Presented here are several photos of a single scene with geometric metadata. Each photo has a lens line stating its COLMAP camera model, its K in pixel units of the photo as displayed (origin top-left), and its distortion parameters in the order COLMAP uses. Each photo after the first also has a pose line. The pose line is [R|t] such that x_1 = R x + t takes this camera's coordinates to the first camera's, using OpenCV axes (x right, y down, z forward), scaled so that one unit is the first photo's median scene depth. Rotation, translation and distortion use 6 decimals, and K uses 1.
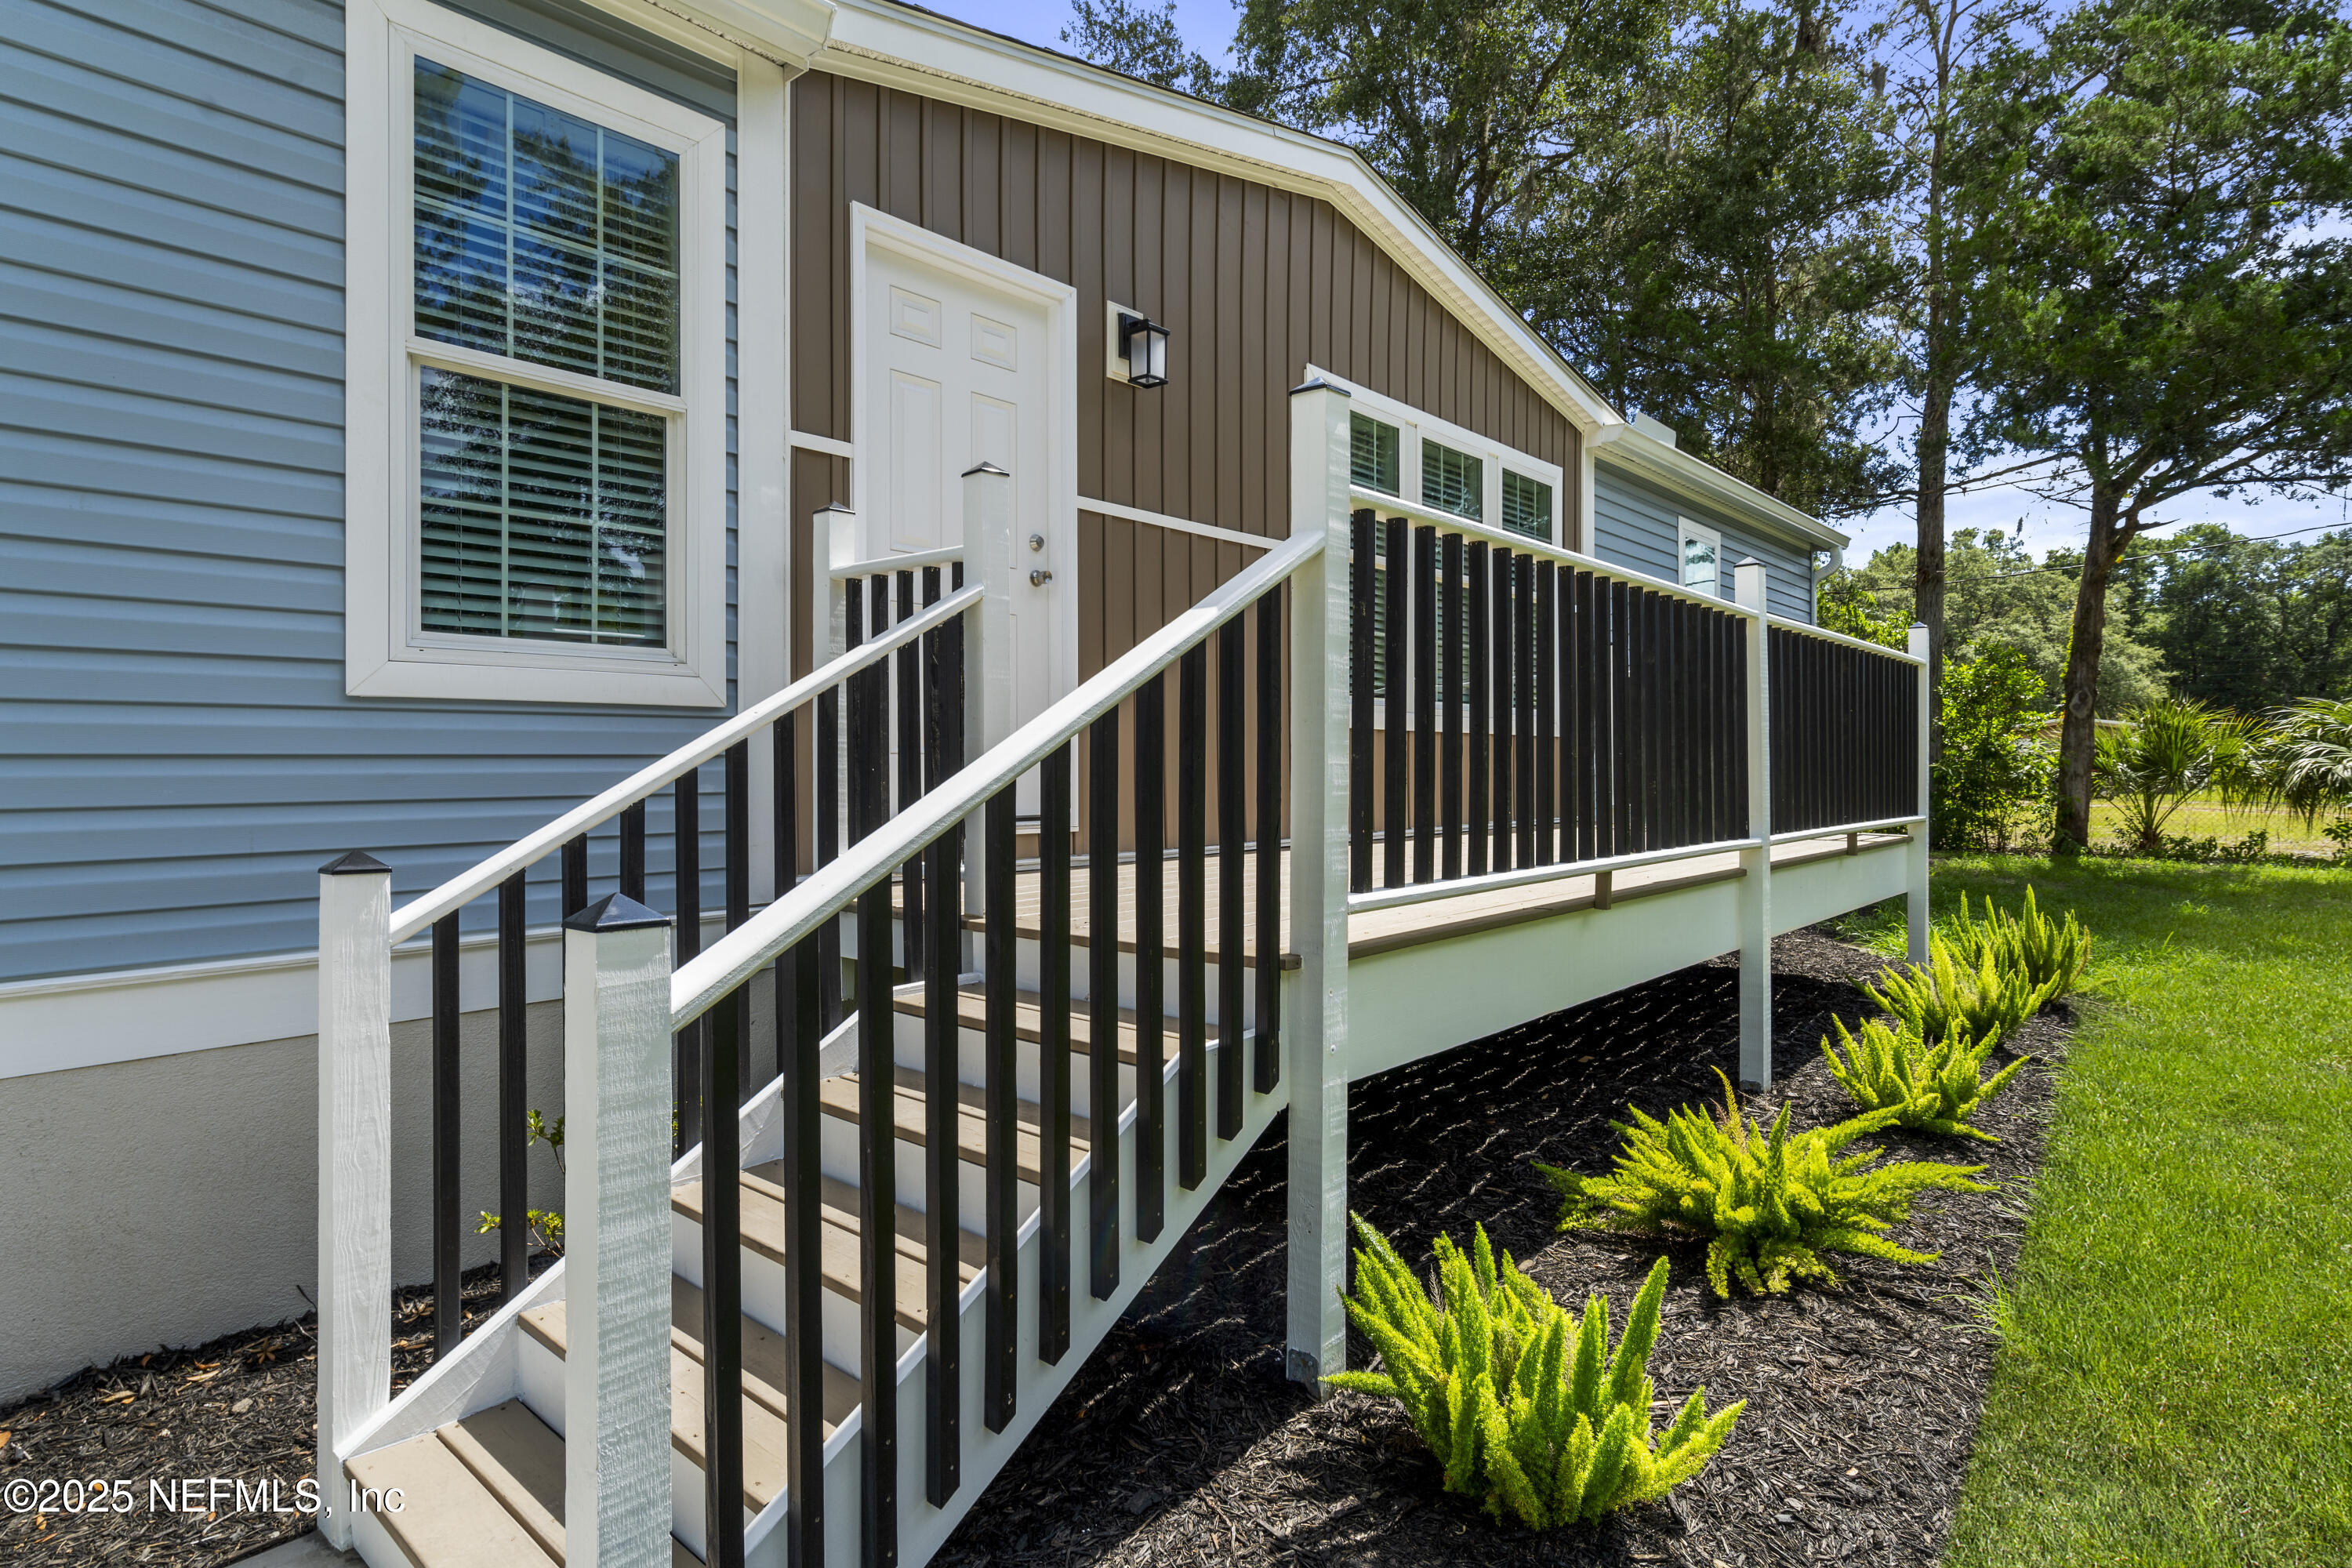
lens RADIAL K [[1221.3, 0, 1186.1], [0, 1221.3, 770.6], [0, 0, 1]] dist [0.001928, -0.000189]
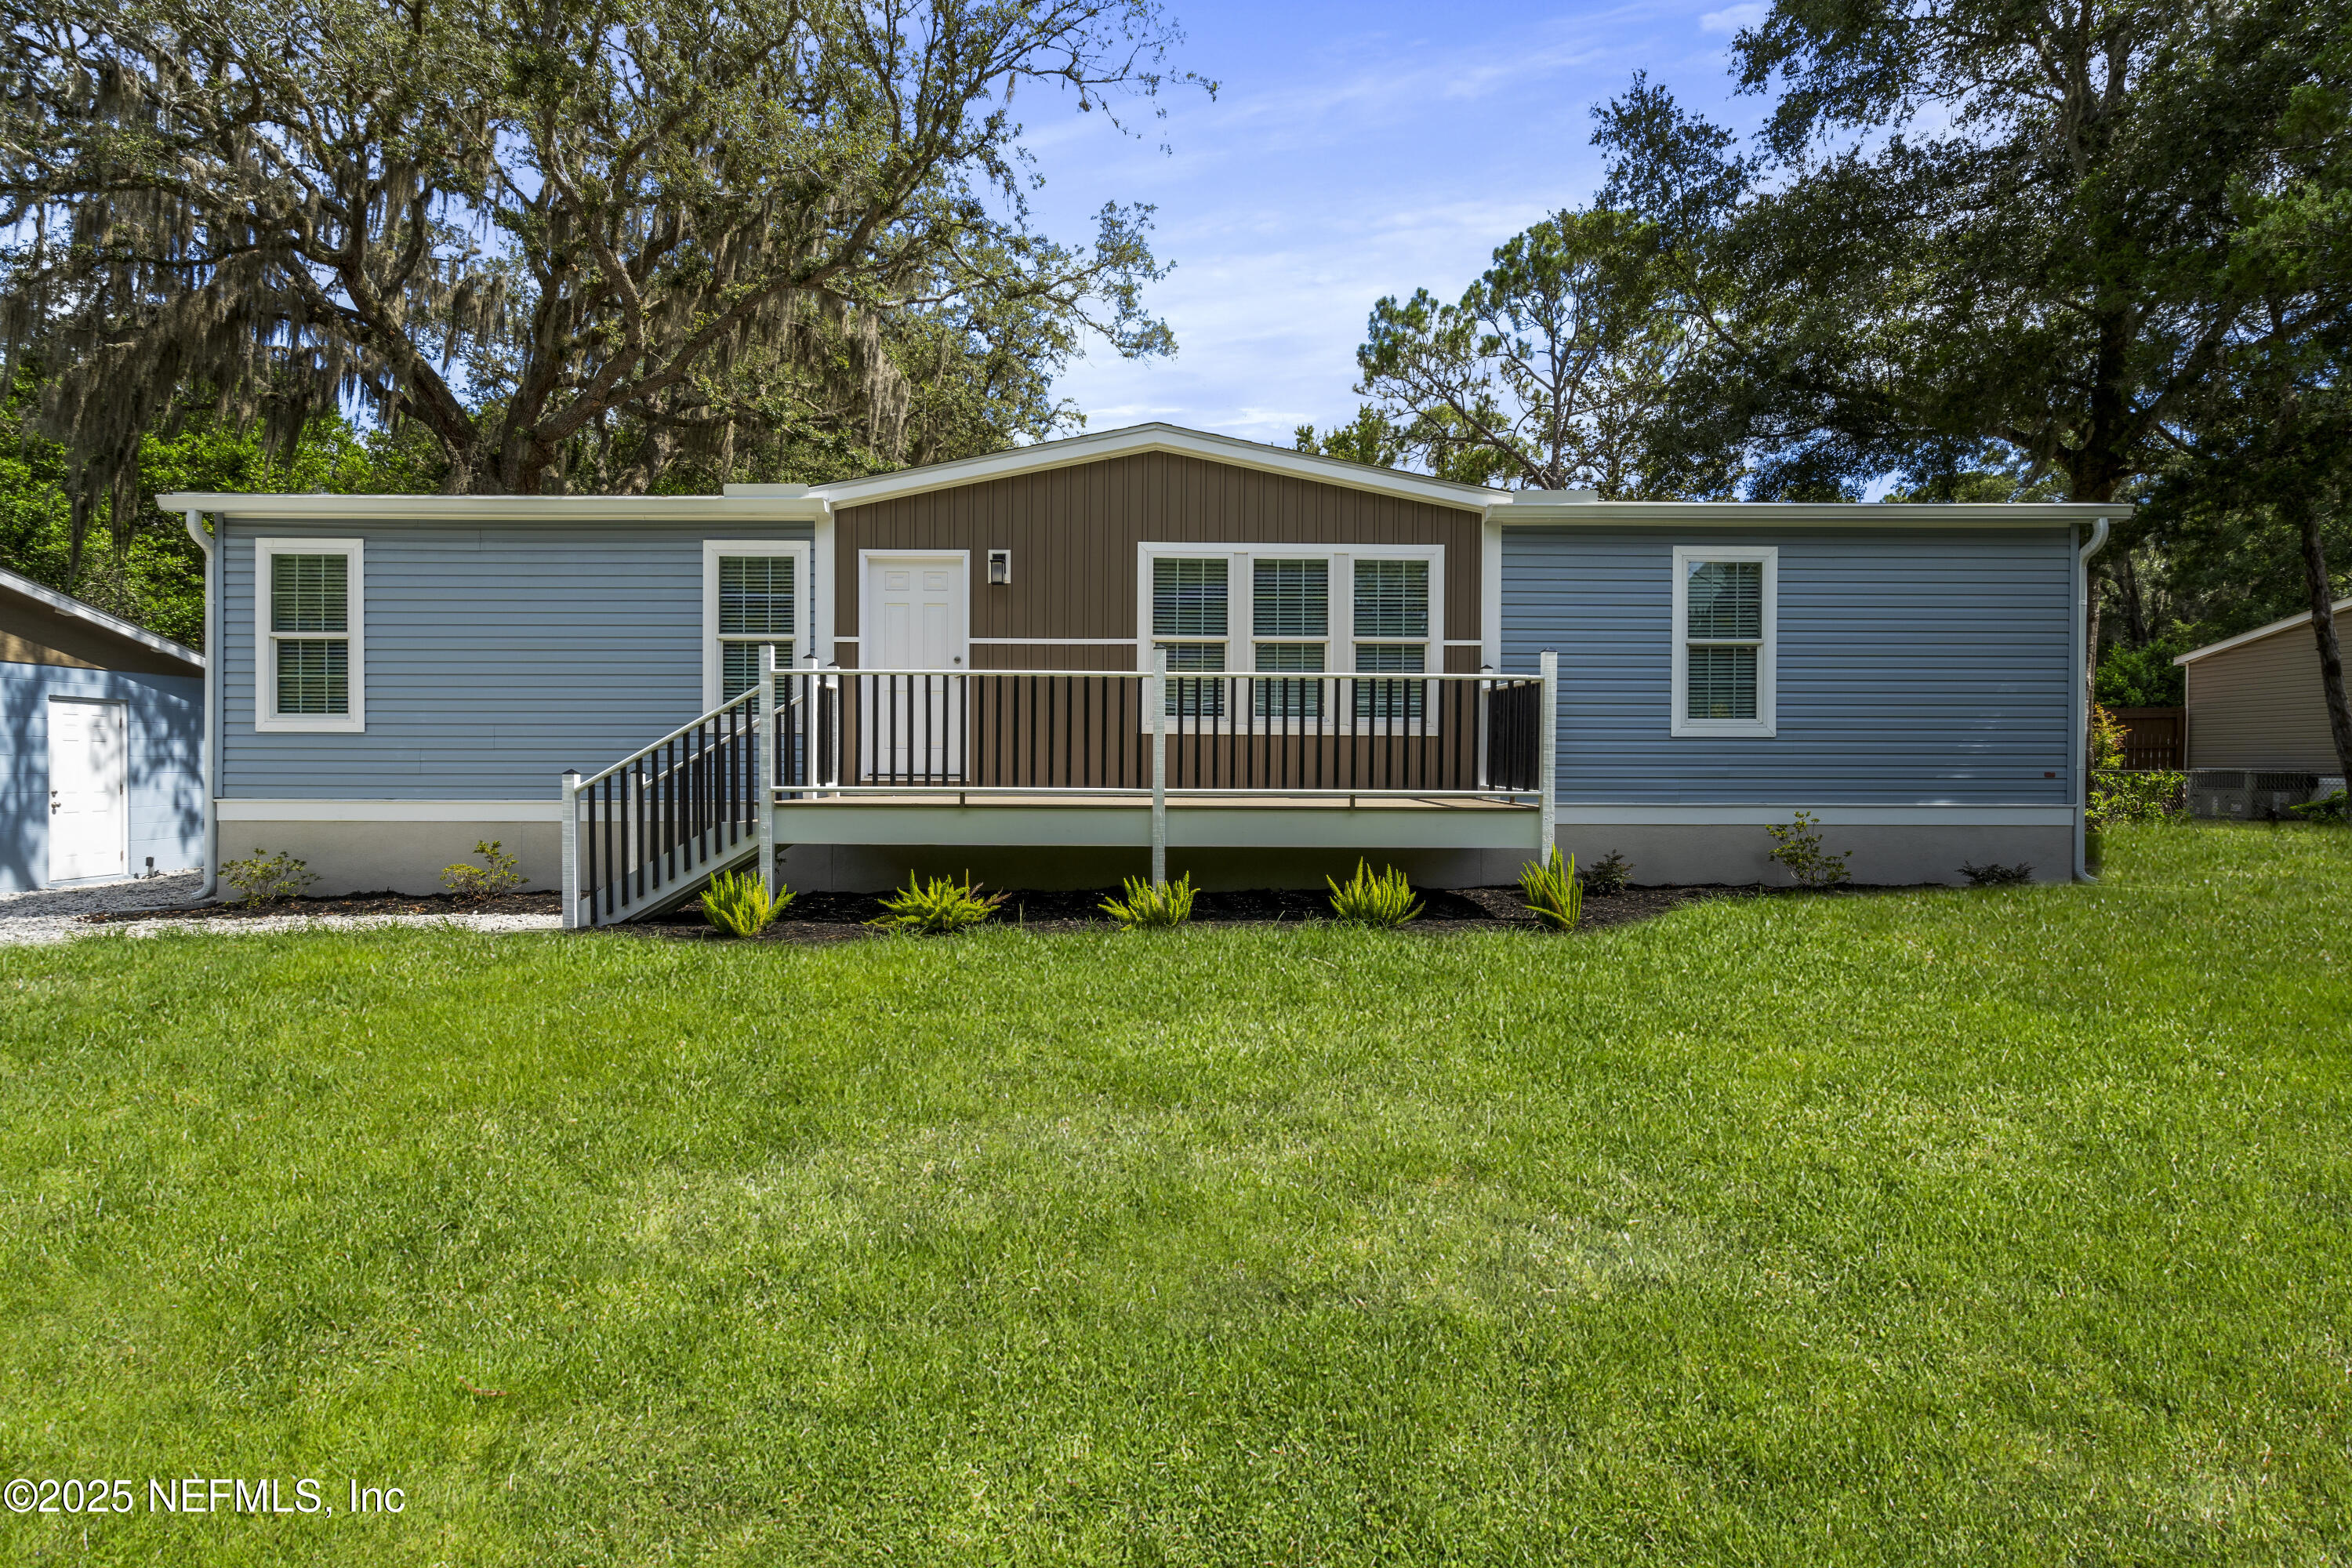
lens RADIAL K [[1221.3, 0, 1186.1], [0, 1221.3, 770.6], [0, 0, 1]] dist [0.001928, -0.000189]
pose [[0.671459, 0.005197, -0.741024, 2.529343], [-0.010711, 0.999939, -0.002692, 0.038674], [0.740964, 0.009745, 0.671474, -0.338844]]
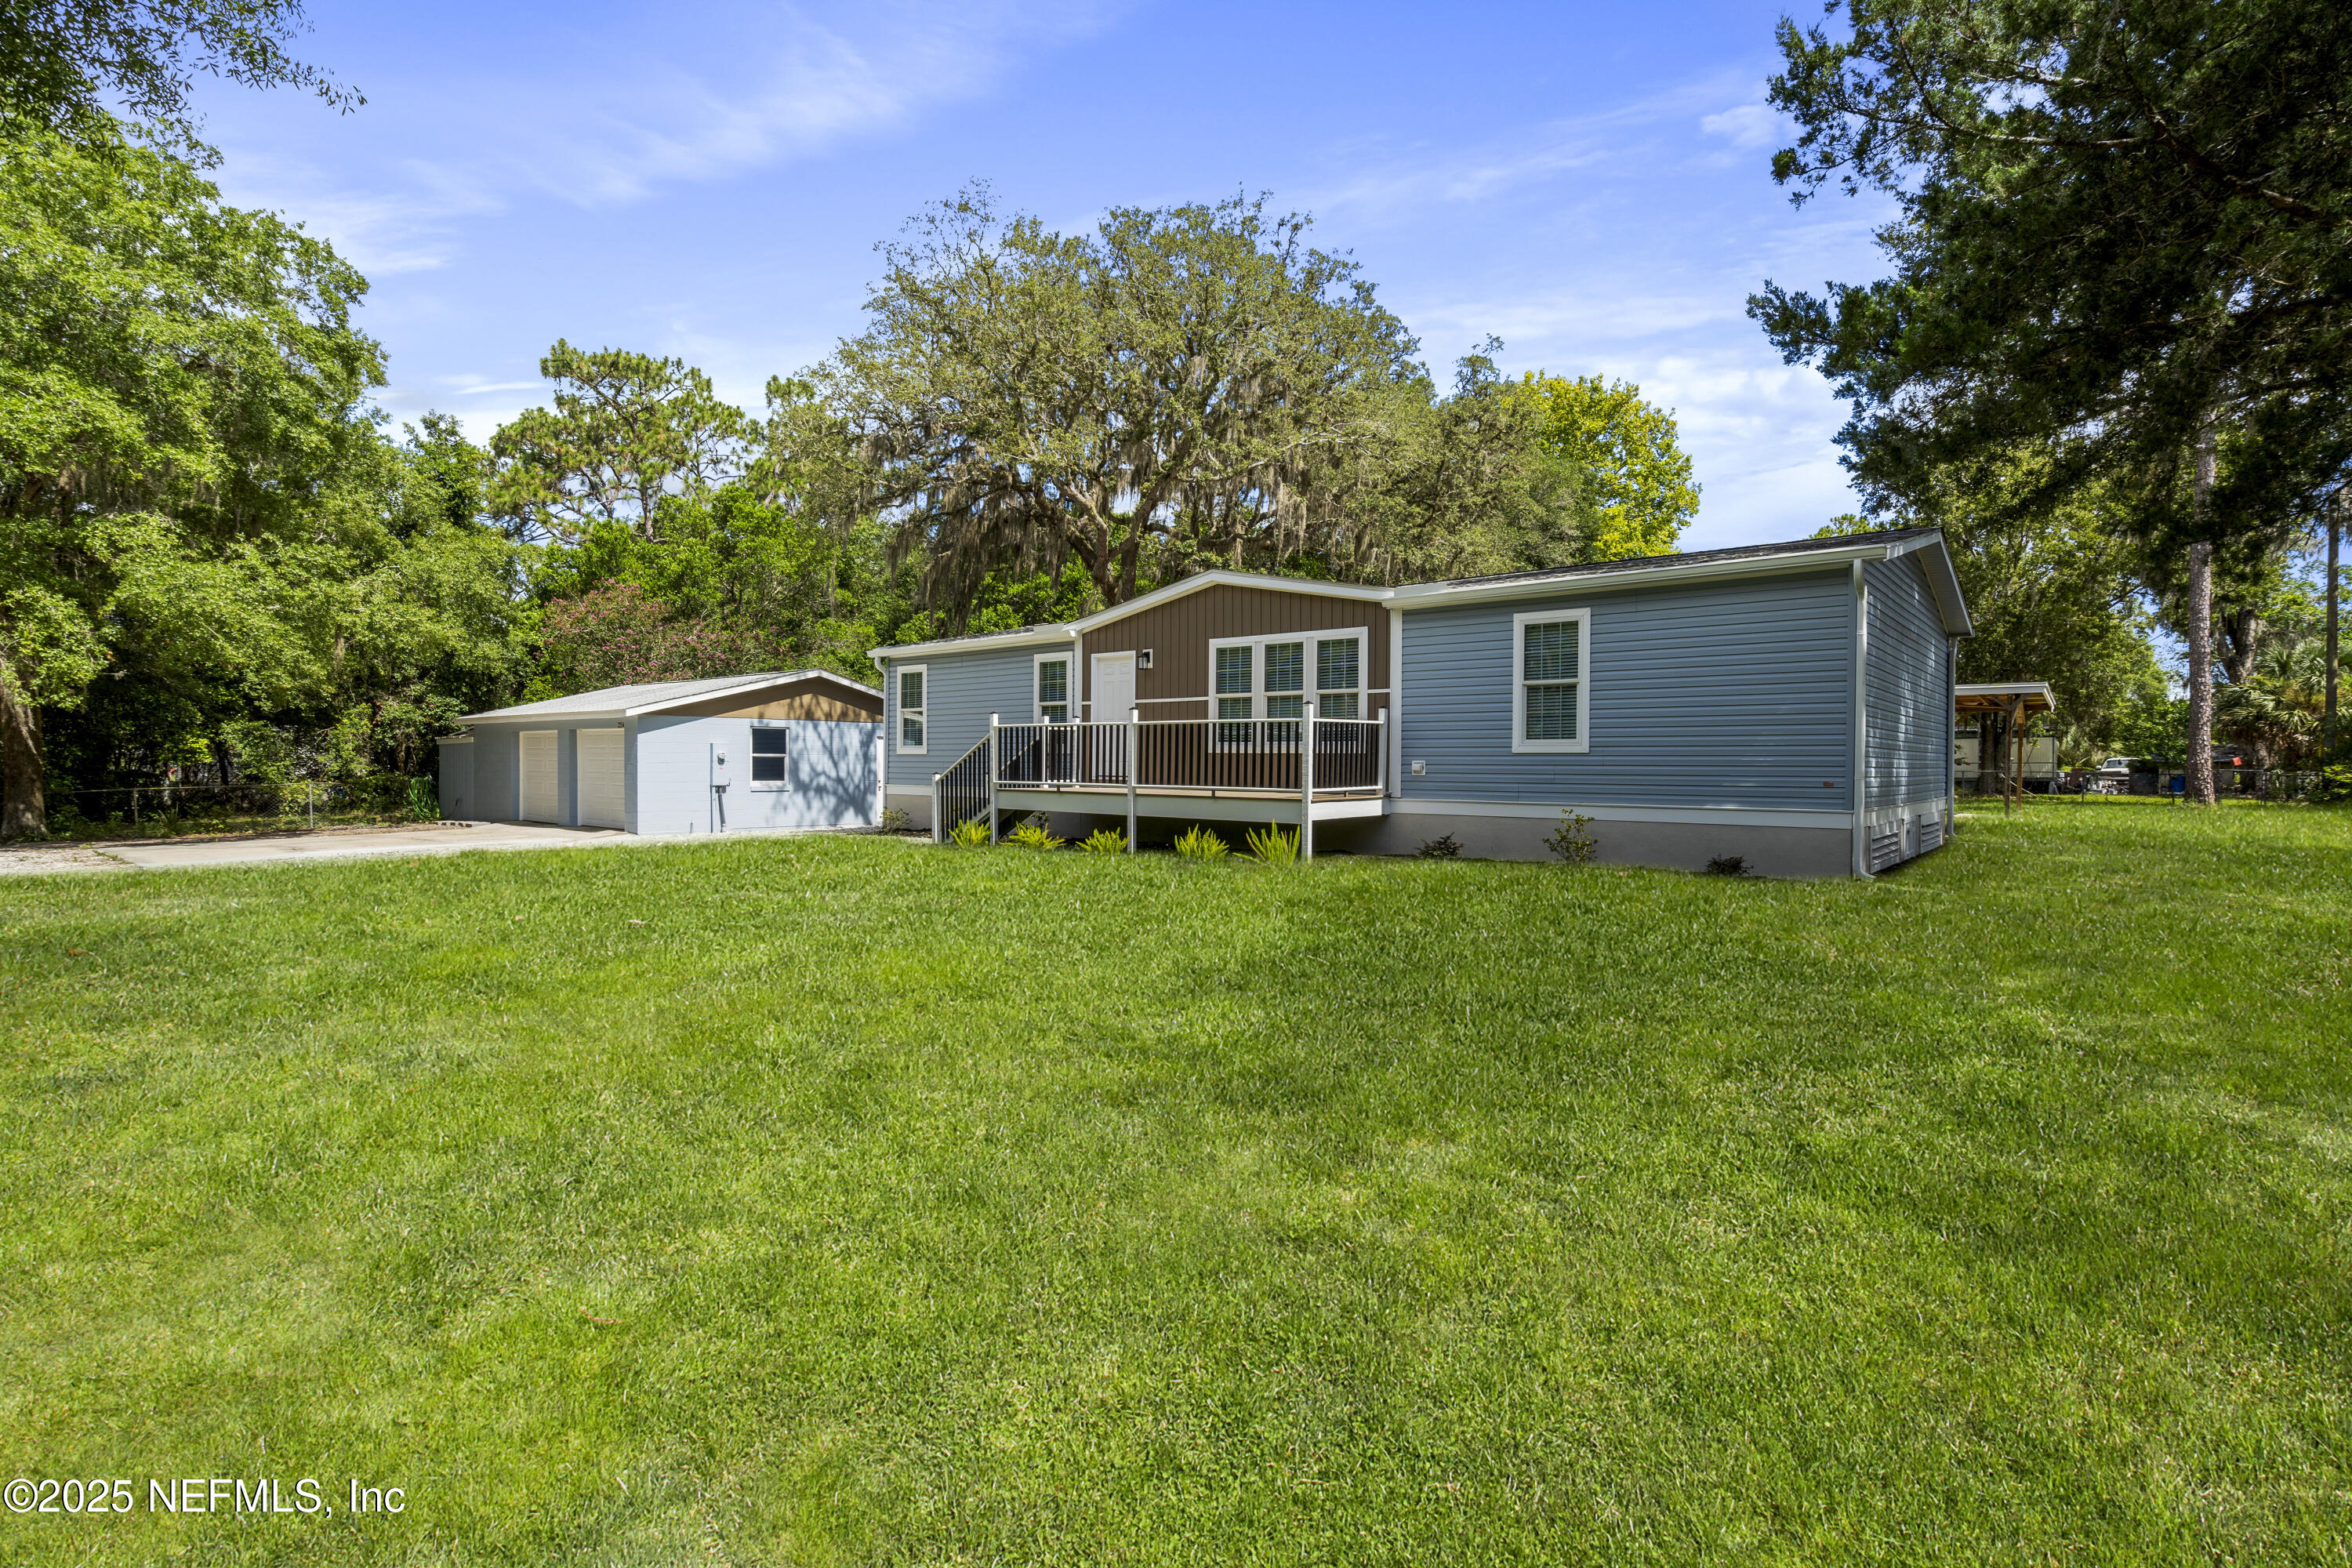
lens RADIAL K [[1120.0, 0, 1175.7], [0, 1120.0, 794.7], [0, 0, 1]] dist [-0.000792, -0.000349]
pose [[0.024103, 0.027234, -0.999338, 4.933663], [-0.016428, 0.999505, 0.026842, -0.009201], [0.999575, 0.015770, 0.024538, 1.384348]]
